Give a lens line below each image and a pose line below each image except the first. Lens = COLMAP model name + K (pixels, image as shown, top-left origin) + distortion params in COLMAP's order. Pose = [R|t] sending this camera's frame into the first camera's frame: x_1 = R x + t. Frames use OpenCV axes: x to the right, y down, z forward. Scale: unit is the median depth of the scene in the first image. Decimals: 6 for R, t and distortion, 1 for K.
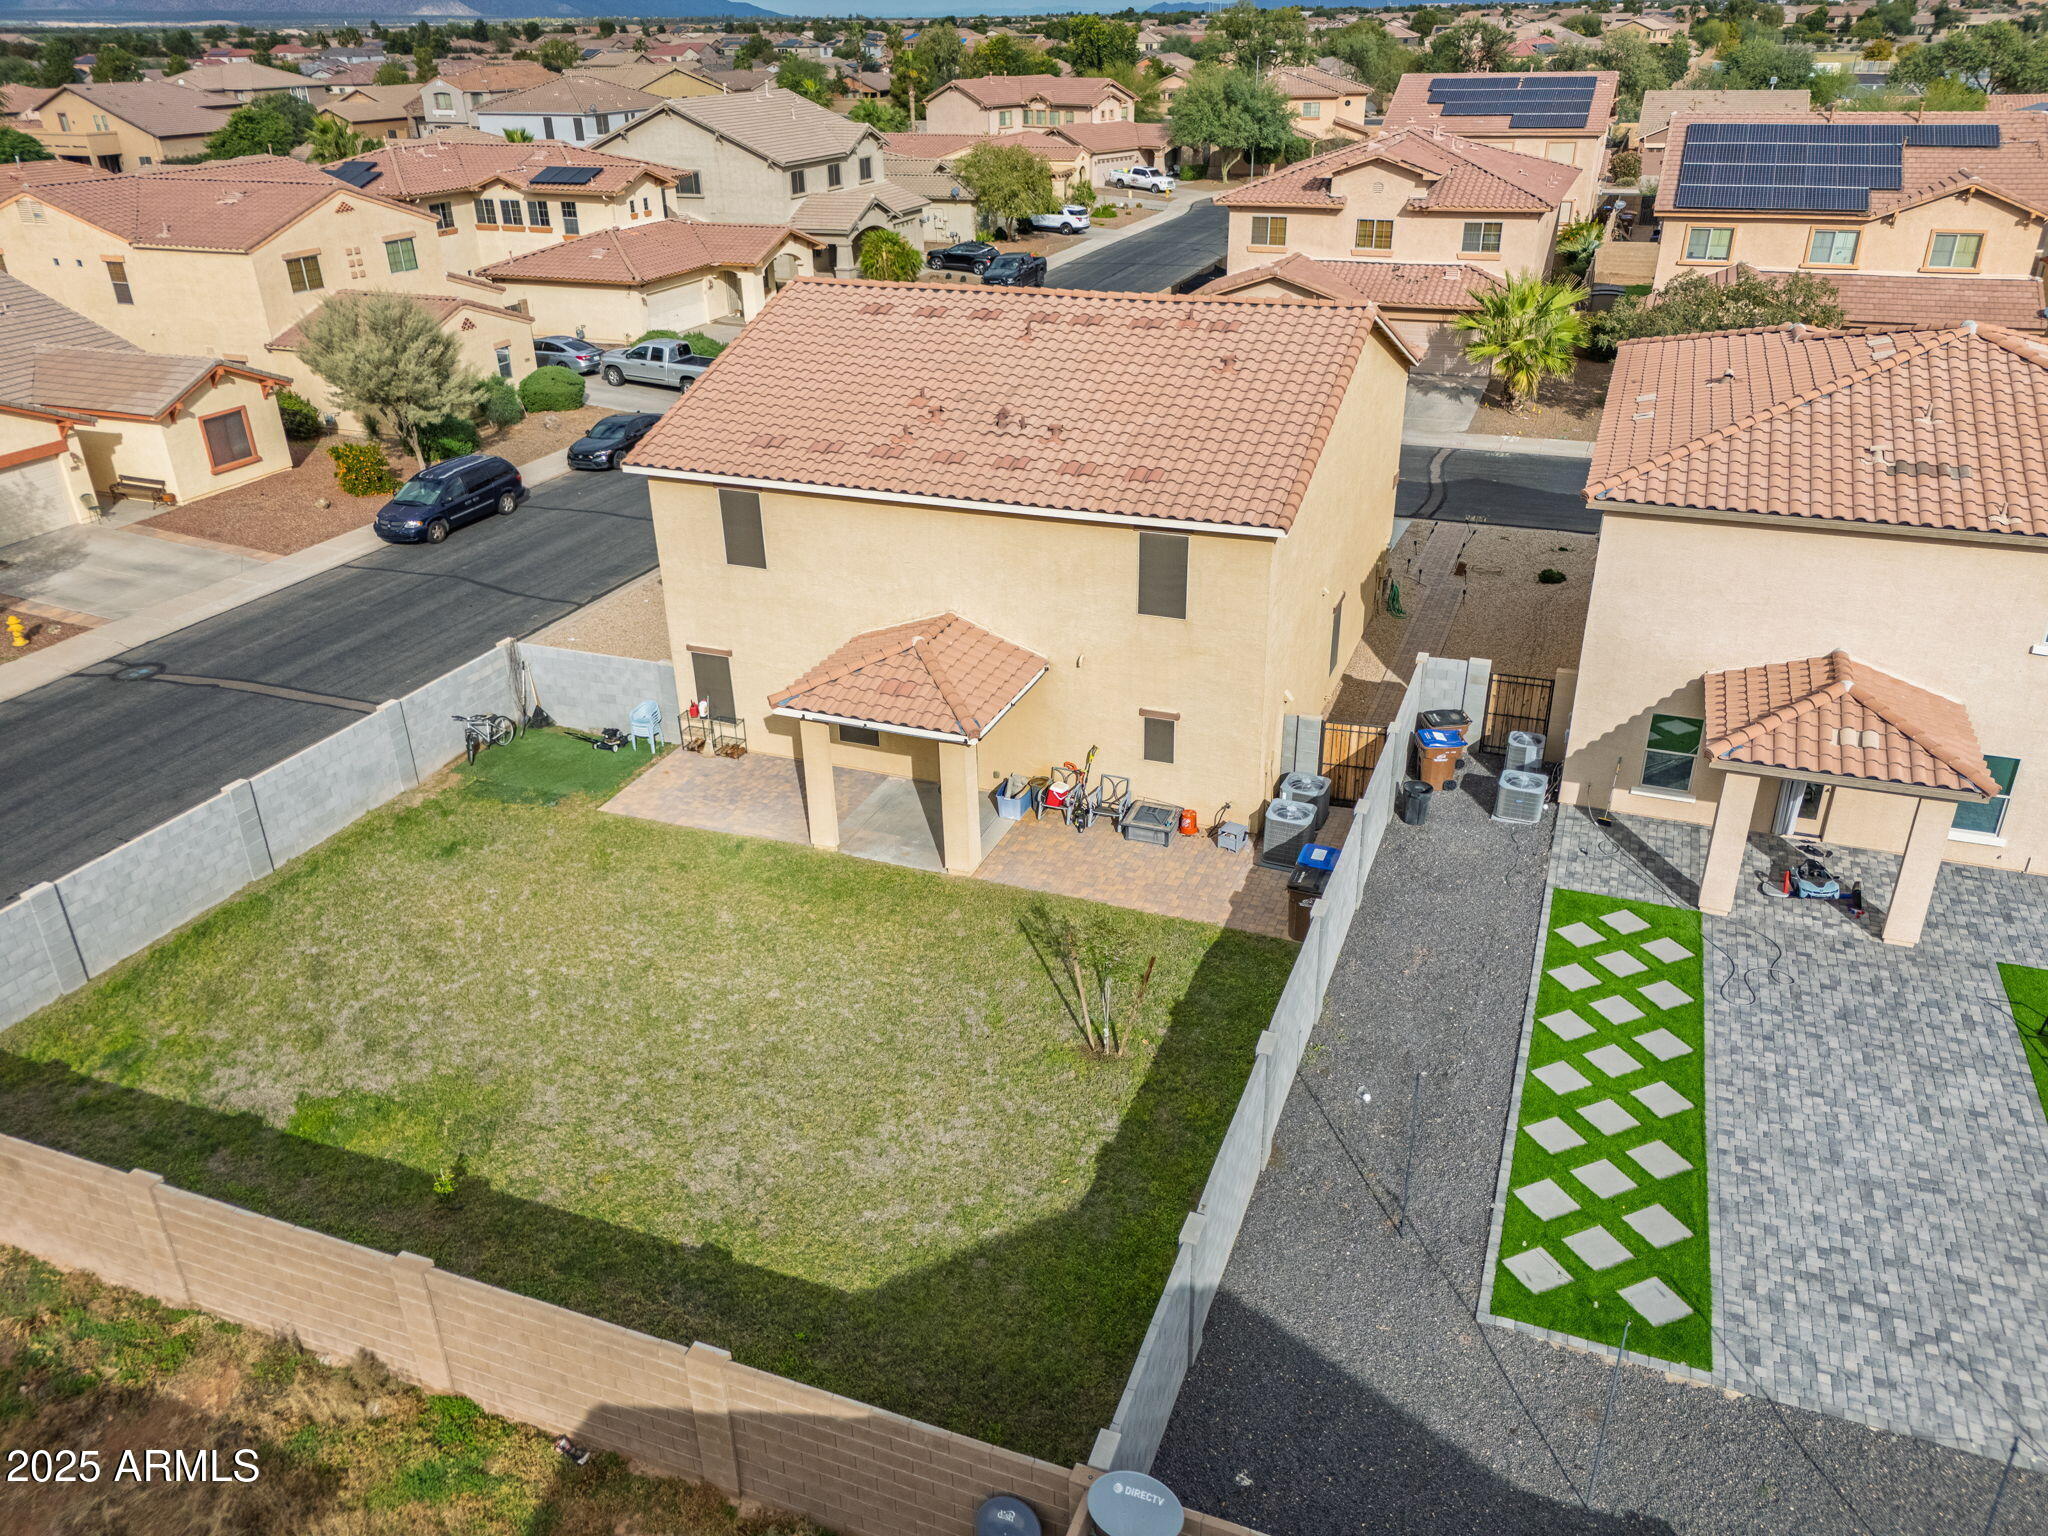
lens RADIAL K [[1499.2, 0, 1032.5], [0, 1499.2, 756.6], [0, 0, 1]] dist [0.052227, -0.000817]
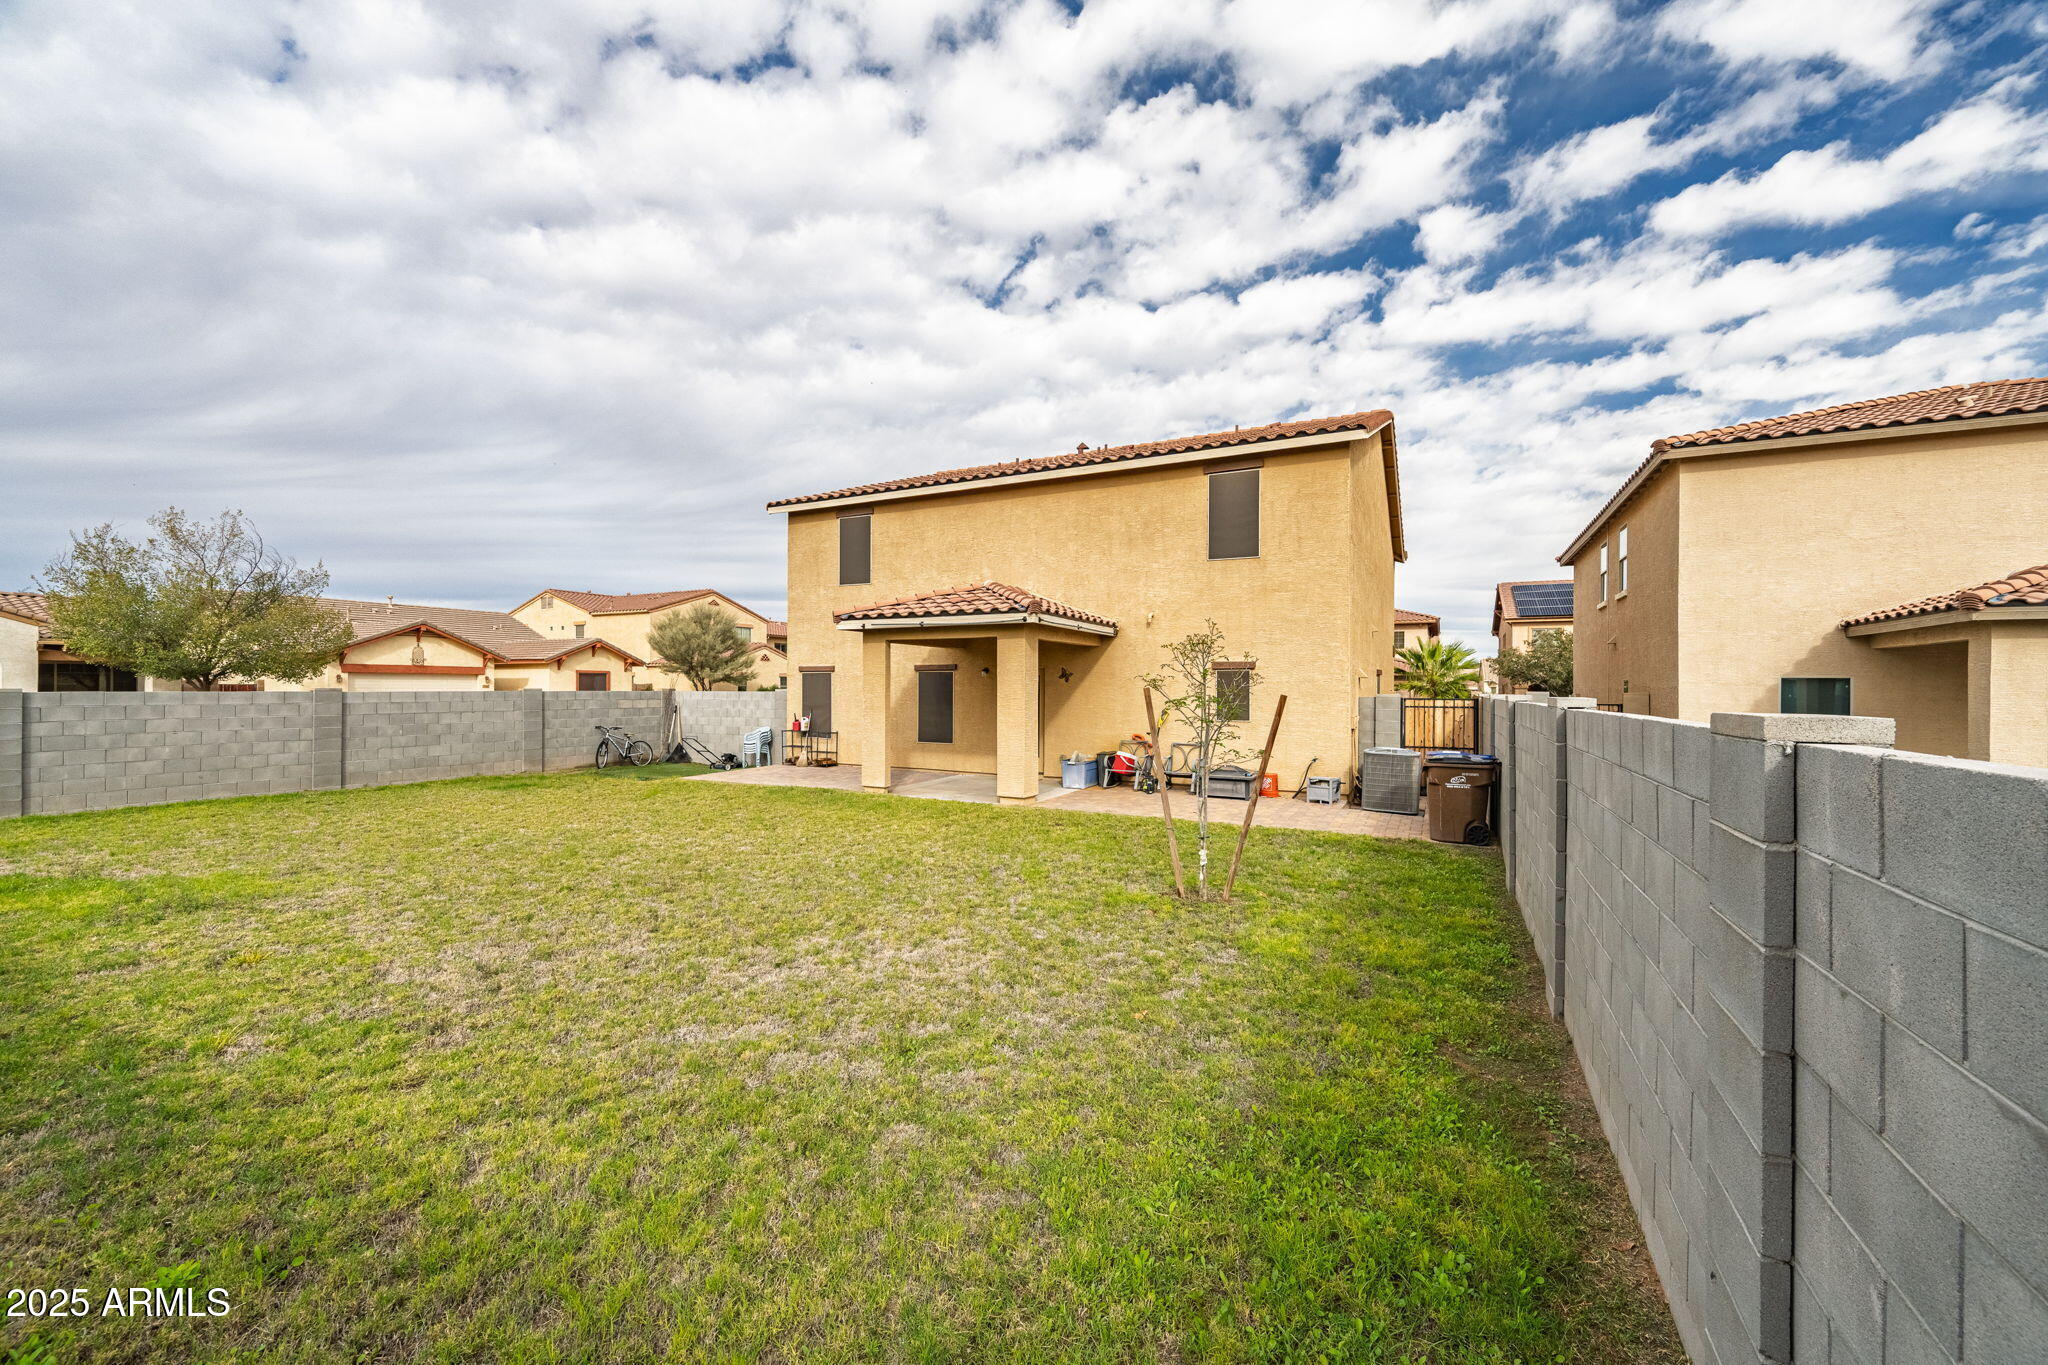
lens RADIAL K [[800.7, 0, 1031.4], [0, 800.7, 685.2], [0, 0, 1]] dist [-0.000167, -0.000242]
pose [[0.994632, 0.023813, -0.100697, 0.007548], [-0.066055, 0.895194, -0.440754, 0.204941], [0.079648, 0.445040, 0.891962, 0.502146]]
